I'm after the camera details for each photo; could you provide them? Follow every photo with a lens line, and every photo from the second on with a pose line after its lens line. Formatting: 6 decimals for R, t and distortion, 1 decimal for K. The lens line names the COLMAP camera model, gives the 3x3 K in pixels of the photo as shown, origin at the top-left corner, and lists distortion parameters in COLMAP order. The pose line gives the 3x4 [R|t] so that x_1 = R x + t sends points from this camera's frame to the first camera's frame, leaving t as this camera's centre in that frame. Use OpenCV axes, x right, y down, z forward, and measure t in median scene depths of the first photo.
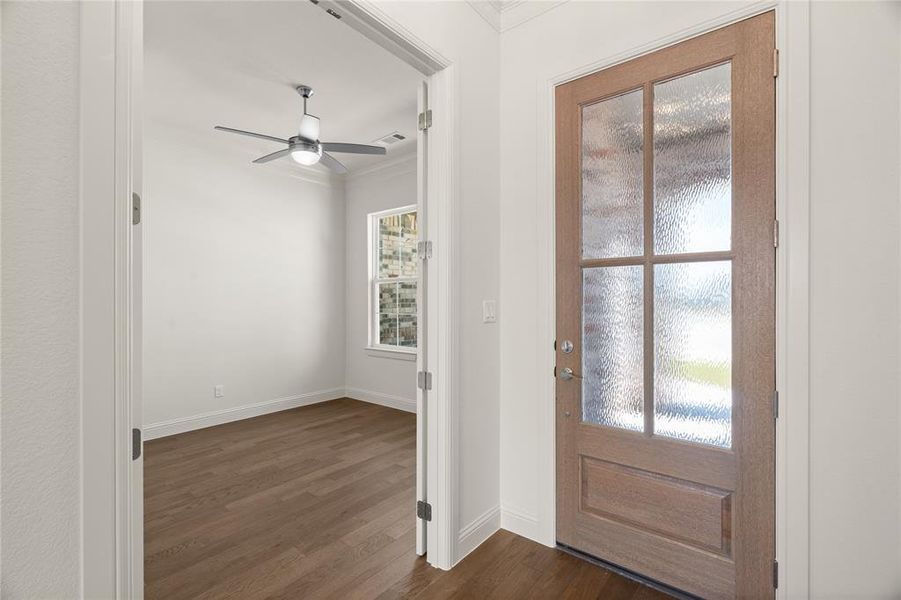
lens RADIAL K [[401.8, 0, 447.9], [0, 401.8, 299.6], [0, 0, 1]] dist [-0.013567, 0.002364]
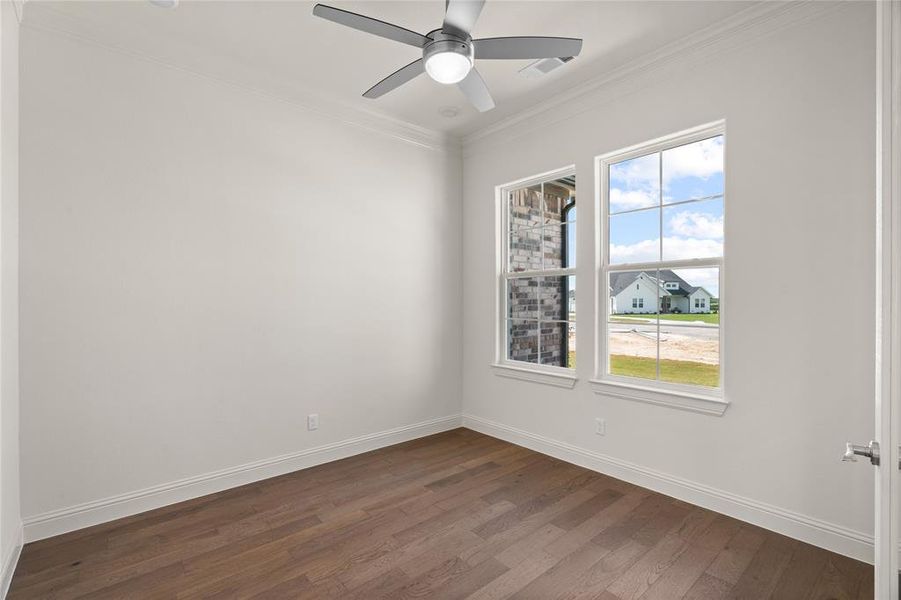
lens RADIAL K [[401.8, 0, 447.3], [0, 401.8, 301.5], [0, 0, 1]] dist [-0.013567, 0.002364]
pose [[0.983407, 0.000922, -0.181409, -0.150017], [-0.000042, 0.999988, 0.004856, -0.002524], [0.181411, -0.004768, 0.983396, 0.244416]]
